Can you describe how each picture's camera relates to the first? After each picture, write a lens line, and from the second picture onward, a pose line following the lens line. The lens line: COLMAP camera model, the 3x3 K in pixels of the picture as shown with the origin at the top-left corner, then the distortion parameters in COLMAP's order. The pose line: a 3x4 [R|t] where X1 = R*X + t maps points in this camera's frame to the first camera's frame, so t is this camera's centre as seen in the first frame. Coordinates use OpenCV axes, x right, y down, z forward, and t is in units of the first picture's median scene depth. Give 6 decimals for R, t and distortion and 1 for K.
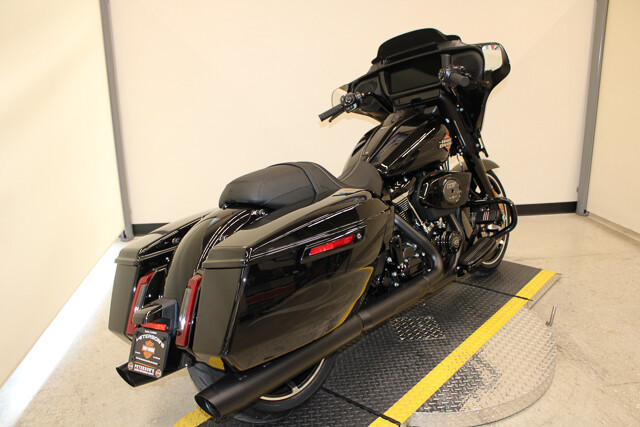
lens RADIAL K [[526.4, 0, 321.2], [0, 526.4, 212.5], [0, 0, 1]] dist [-0.142678, 0.098902]
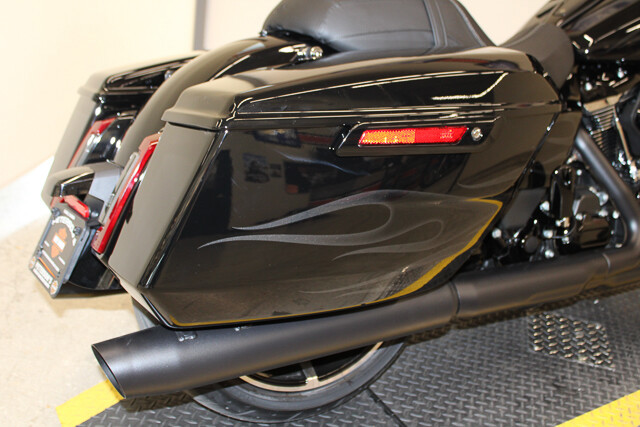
lens RADIAL K [[726.1, 0, 316.3], [0, 726.1, 201.4], [0, 0, 1]] dist [-0.038090, 0.000000]
pose [[0.942545, 0.257091, -0.213339, 0.061009], [-0.228462, 0.961949, 0.149867, 0.025933], [0.243751, -0.092516, 0.965415, 0.207317]]
